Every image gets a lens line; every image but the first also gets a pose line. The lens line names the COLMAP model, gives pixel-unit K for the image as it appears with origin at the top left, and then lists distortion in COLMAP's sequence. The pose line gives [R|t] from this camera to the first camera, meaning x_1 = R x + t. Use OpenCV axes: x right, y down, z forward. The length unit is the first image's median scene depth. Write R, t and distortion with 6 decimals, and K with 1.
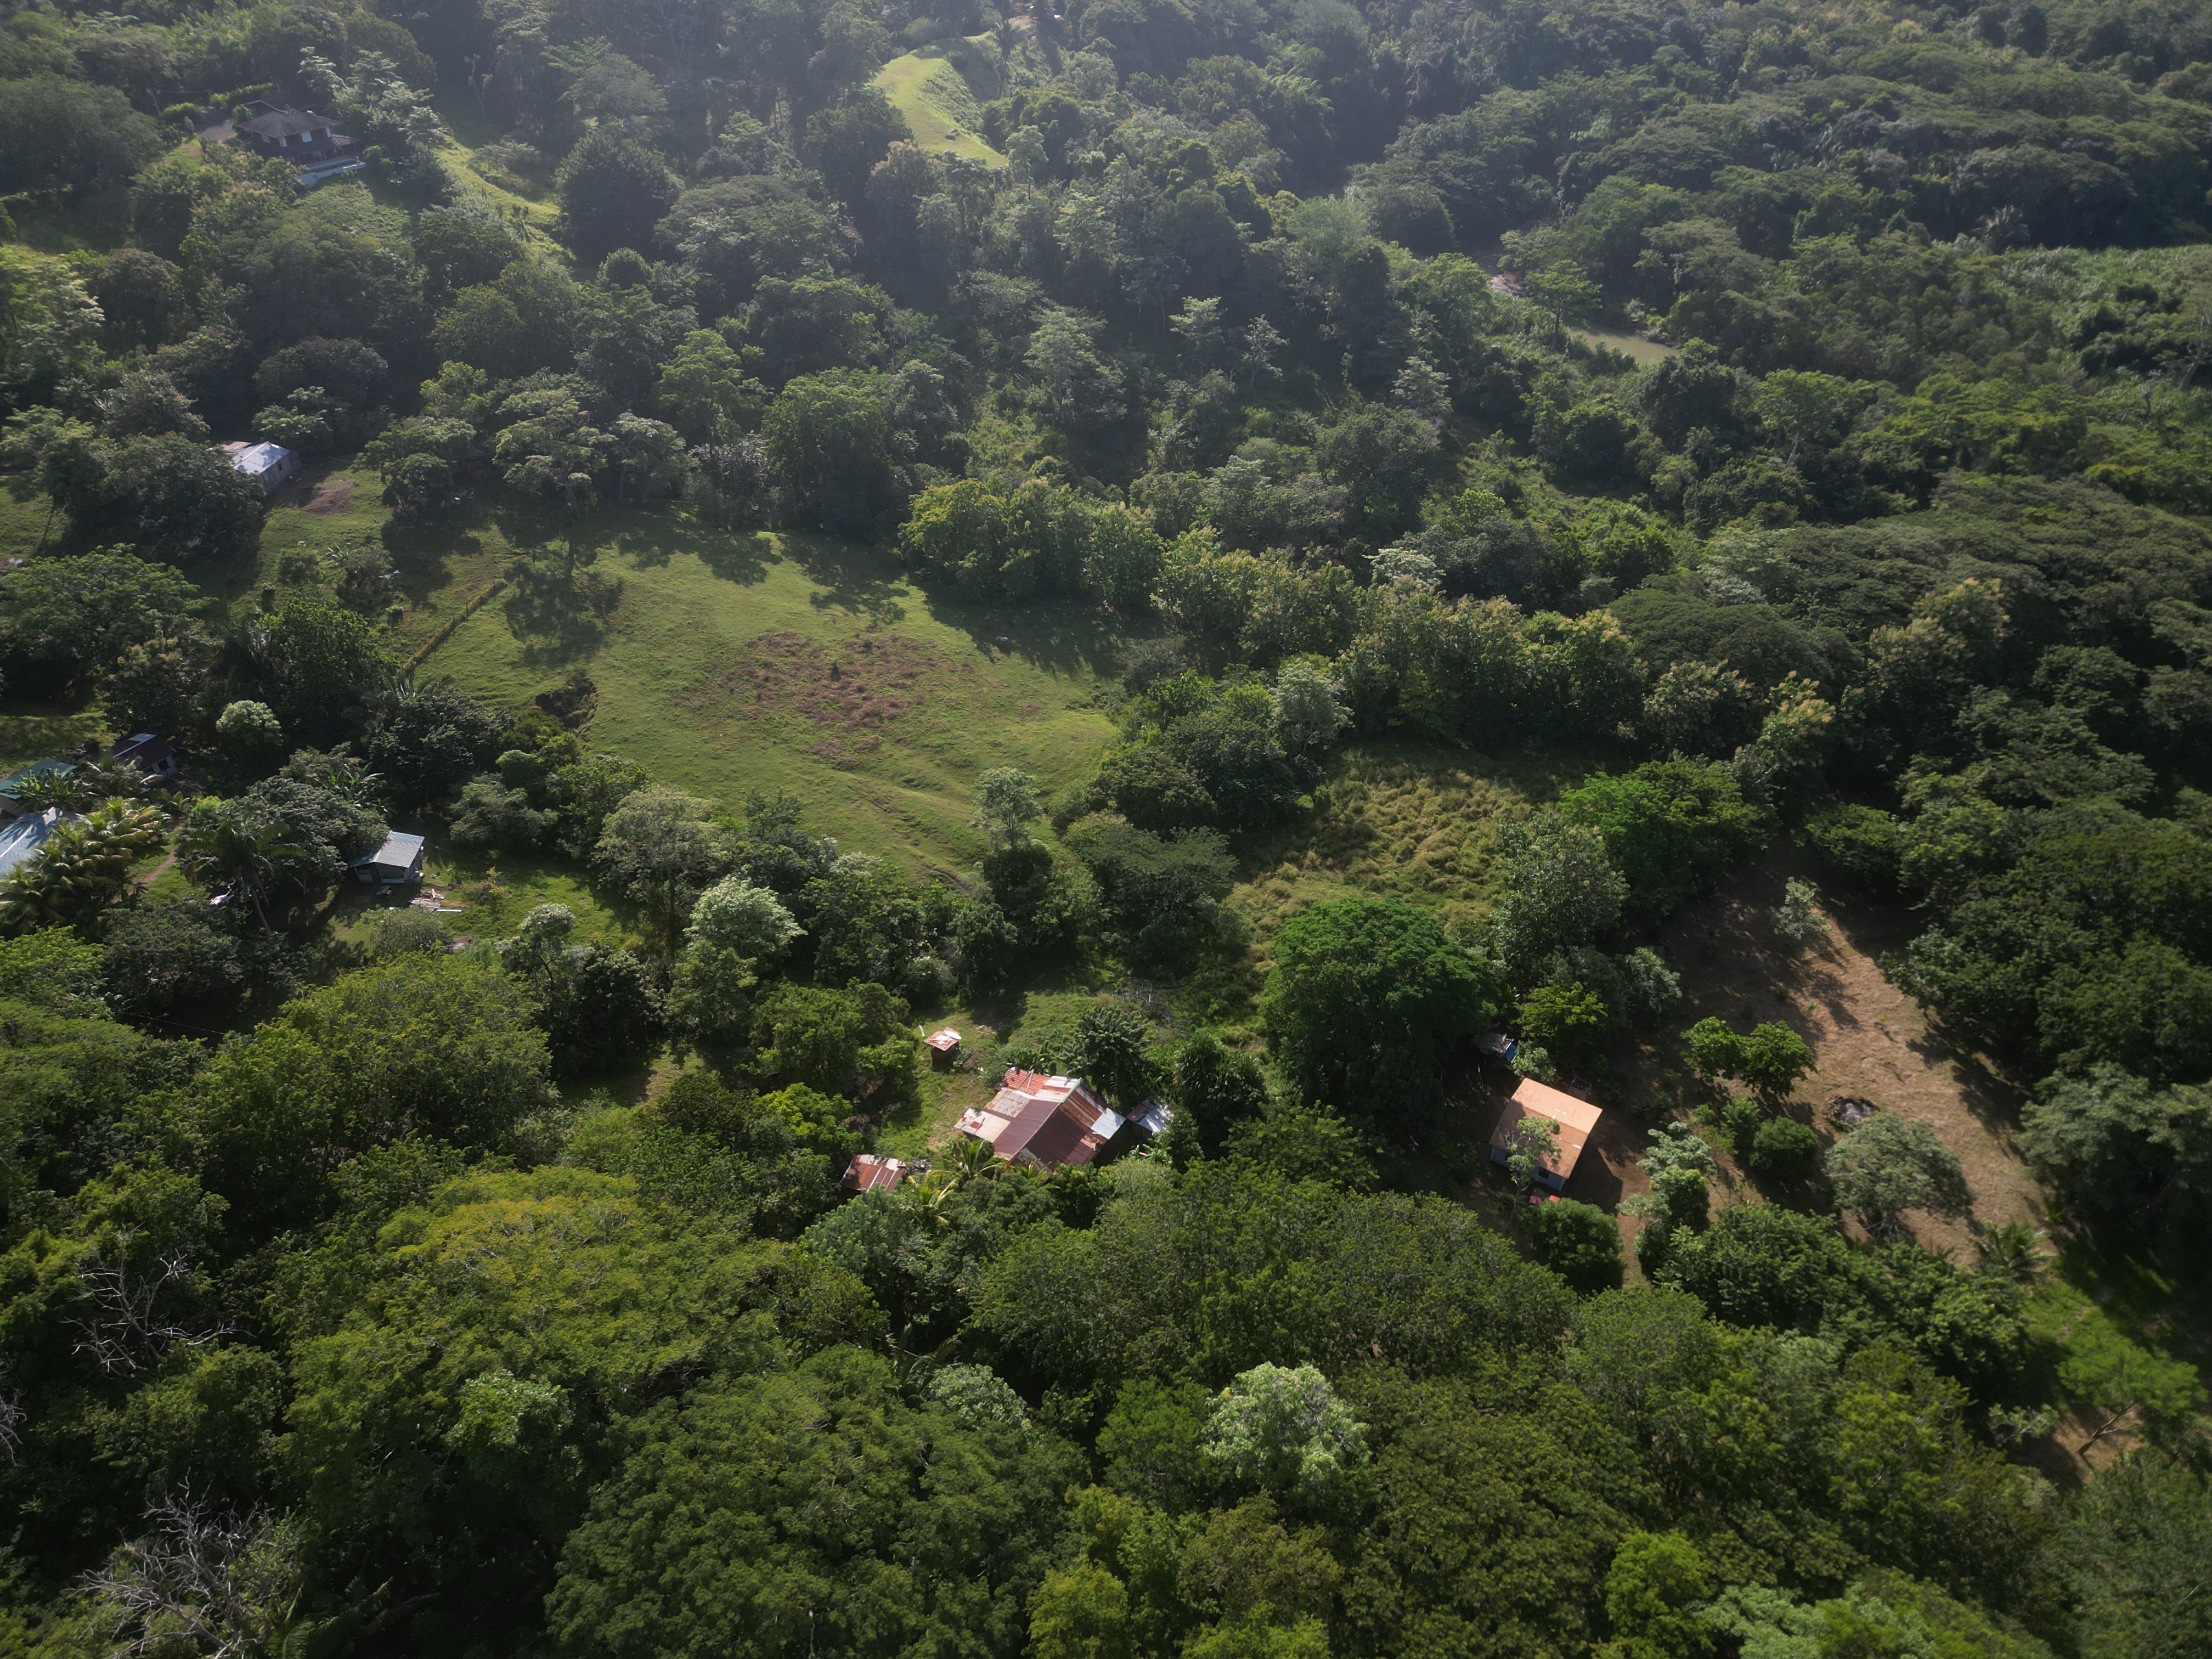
lens RADIAL K [[1544.3, 0, 1099.8], [0, 1544.3, 822.5], [0, 0, 1]] dist [0.072649, -0.074478]
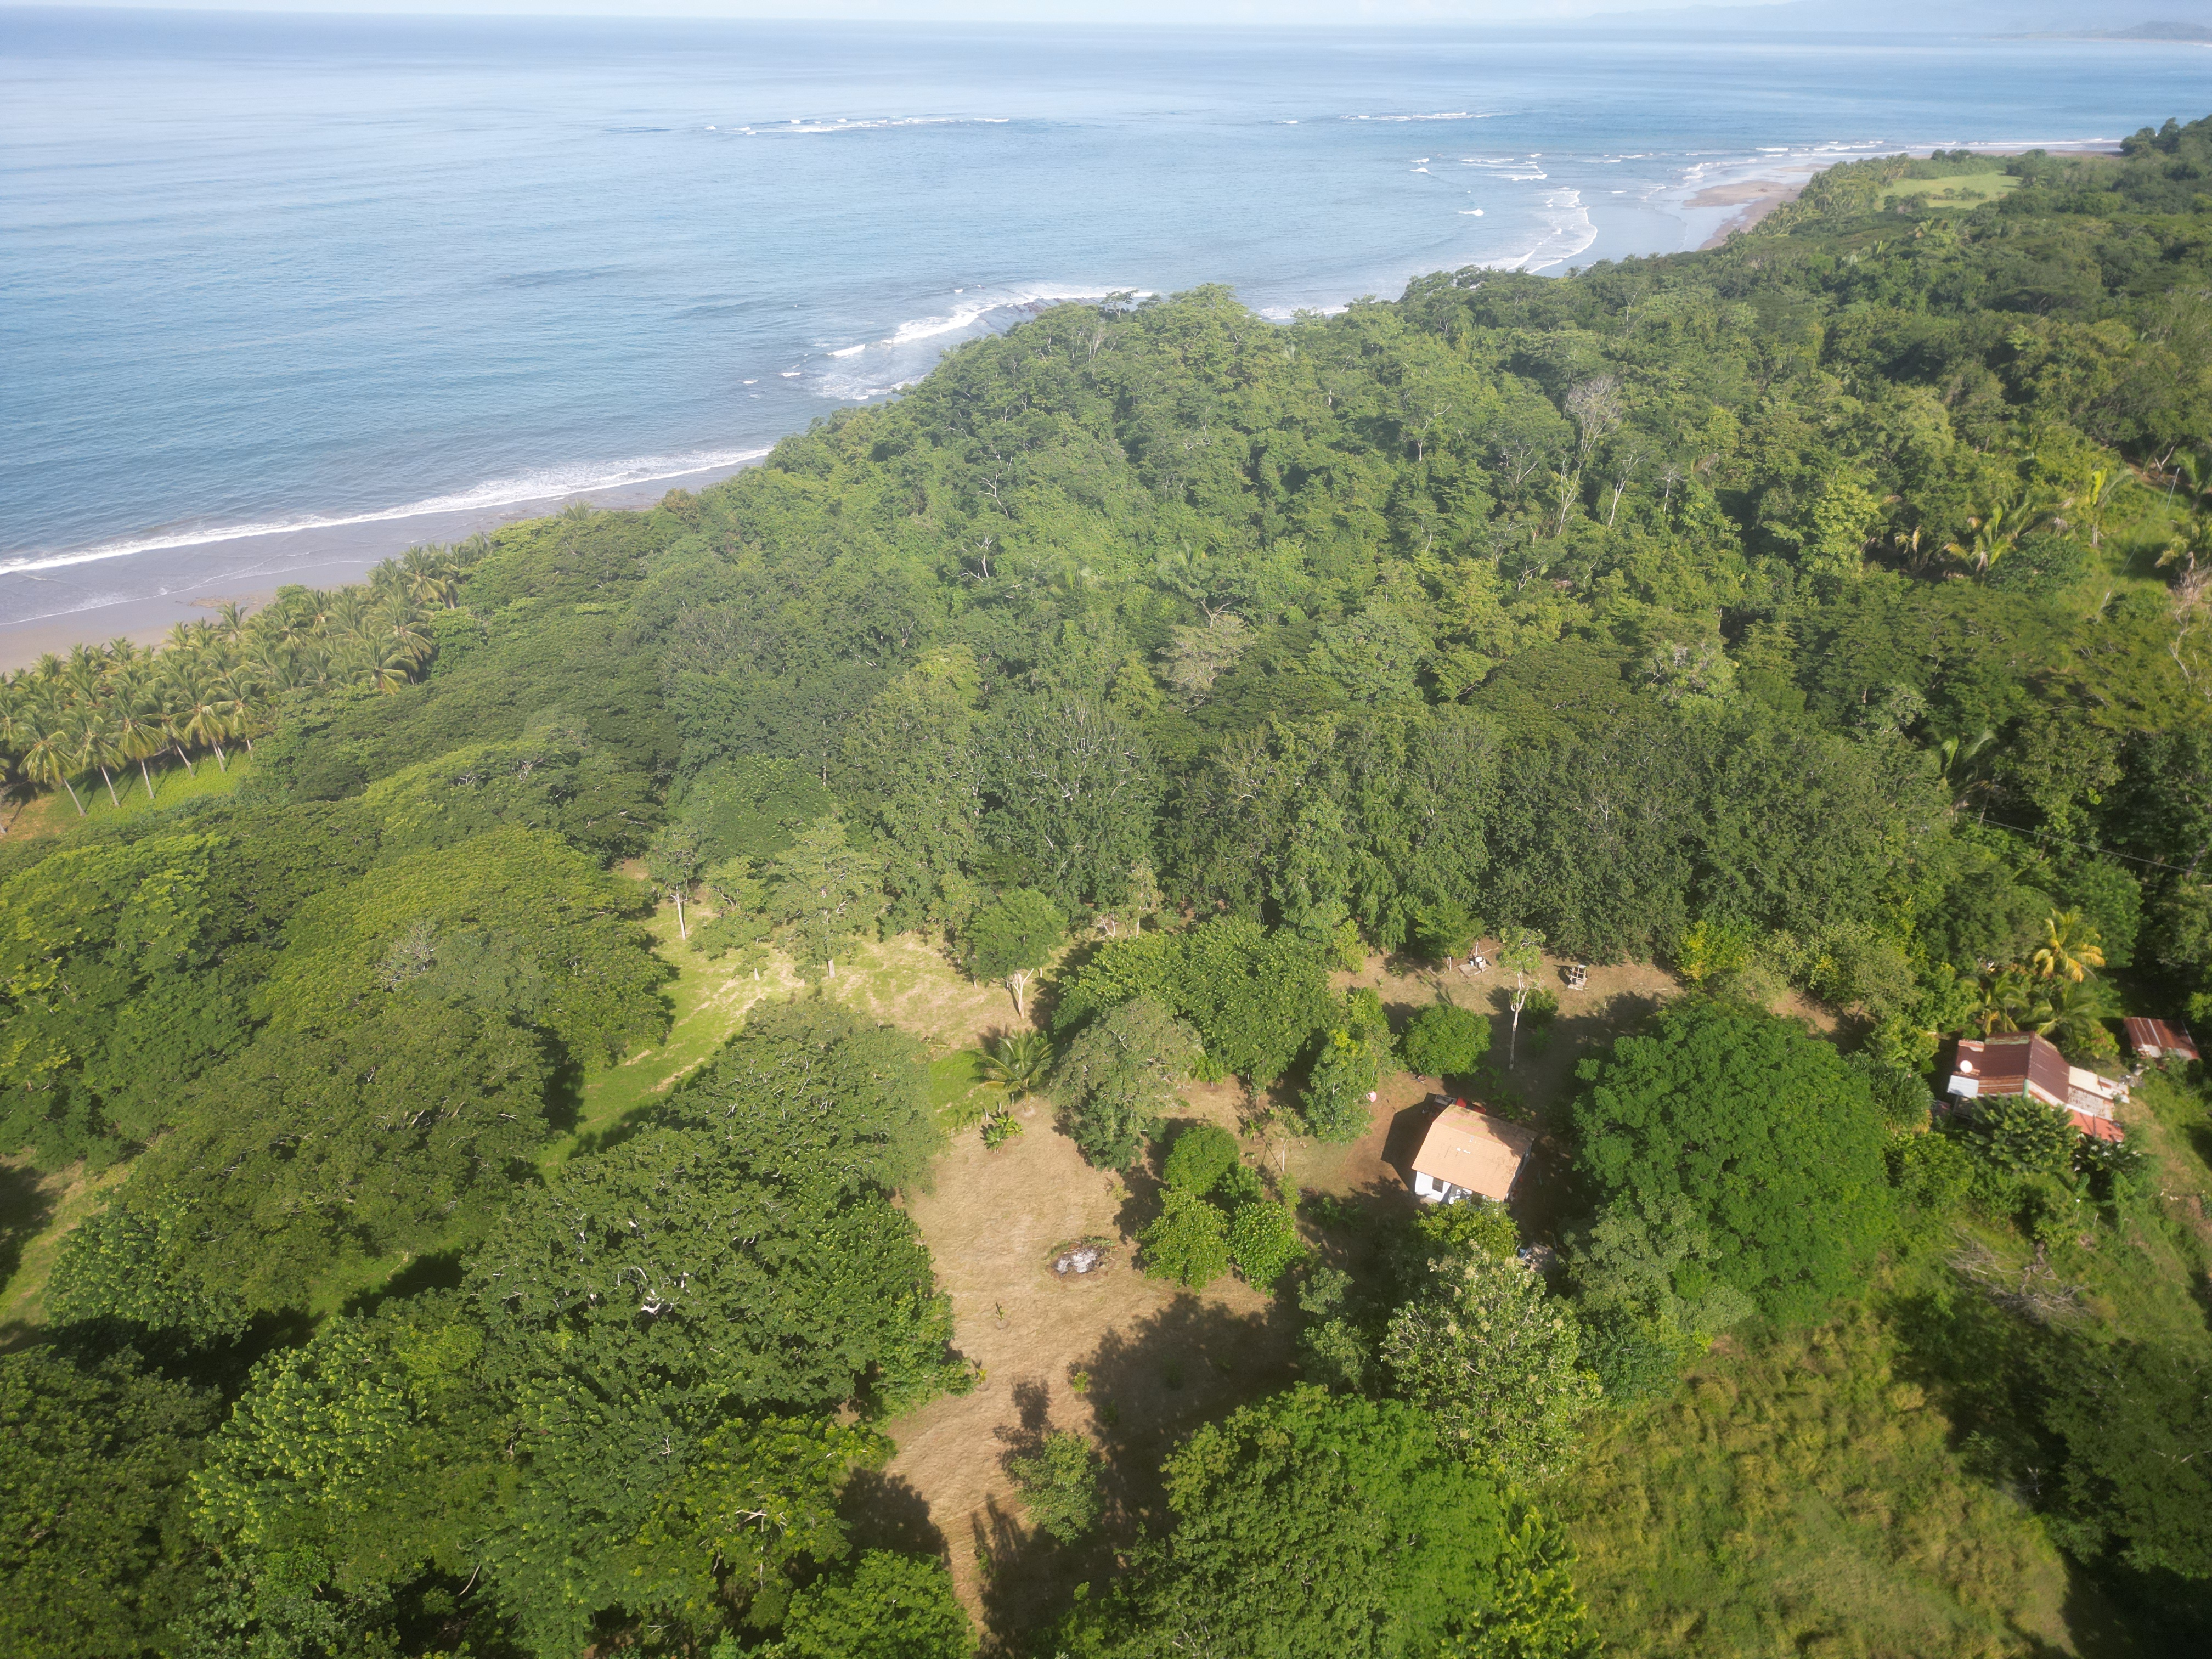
lens RADIAL K [[1549.7, 0, 1101.6], [0, 1549.7, 818.7], [0, 0, 1]] dist [0.075054, -0.083516]
pose [[-0.999189, 0.007225, -0.039601, 0.422361], [-0.032815, 0.423604, 0.905253, -0.535139], [0.023315, 0.905819, -0.423024, 0.954777]]
